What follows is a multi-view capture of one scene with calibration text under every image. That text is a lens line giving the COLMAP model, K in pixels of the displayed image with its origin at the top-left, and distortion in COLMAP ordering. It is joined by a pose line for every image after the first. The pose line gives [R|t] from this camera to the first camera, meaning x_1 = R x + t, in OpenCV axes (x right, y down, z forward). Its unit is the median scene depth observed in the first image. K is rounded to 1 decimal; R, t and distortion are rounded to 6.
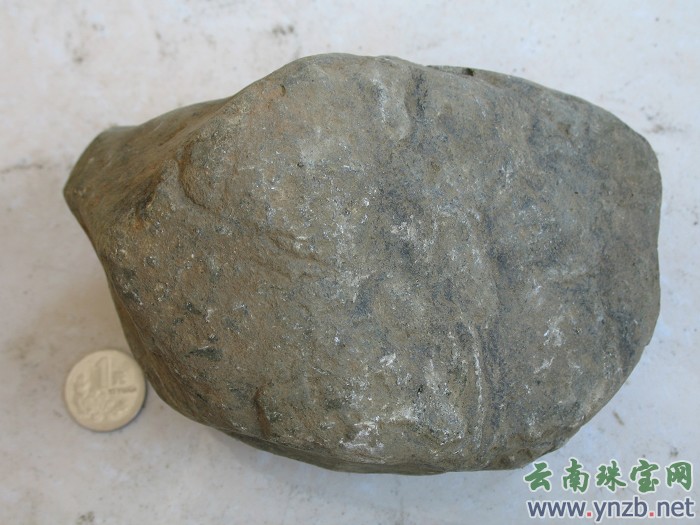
lens RADIAL K [[1090.5, 0, 350.0], [0, 1090.5, 262.5], [0, 0, 1]] dist [-0.032023, -0.009705]
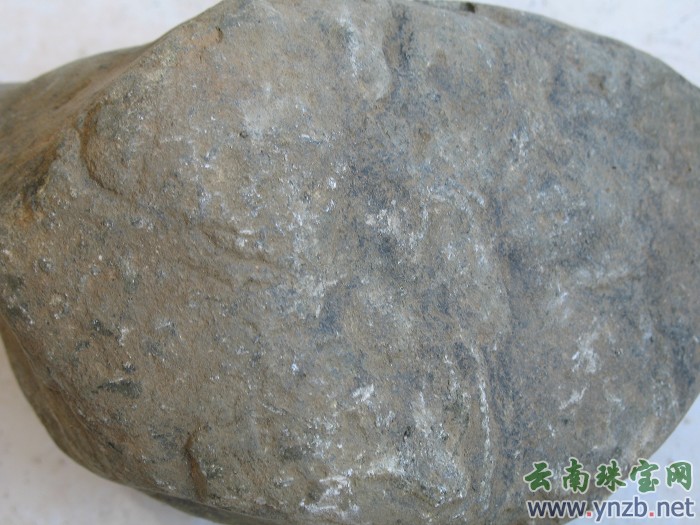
lens RADIAL K [[1488.3, 0, 350.0], [0, 1488.3, 262.5], [0, 0, 1]] dist [0.016136, -0.047884]
pose [[0.999747, -0.010113, 0.020077, 0.005737], [0.010096, 0.999949, 0.000952, -0.001789], [-0.020086, -0.000750, 0.999798, -0.022534]]
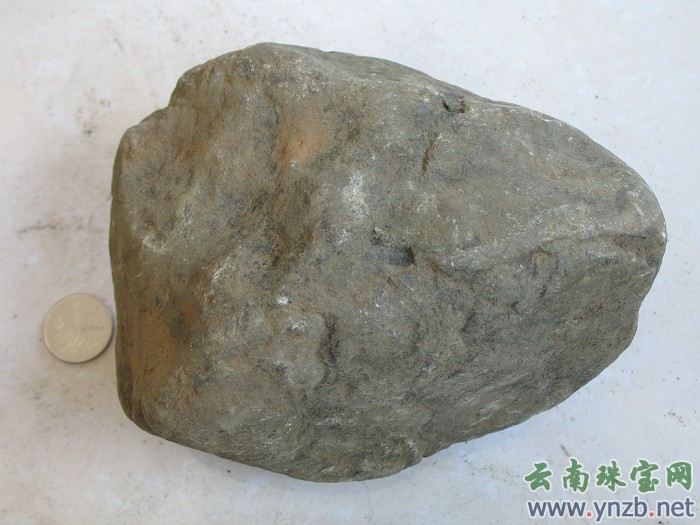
lens RADIAL K [[943.5, 0, 350.0], [0, 943.5, 262.5], [0, 0, 1]] dist [-0.020257, -0.011784]
pose [[0.917854, 0.226695, -0.325811, 0.374884], [0.211570, 0.415094, 0.884836, -1.033189], [0.335830, -0.881083, 0.333034, 0.800577]]
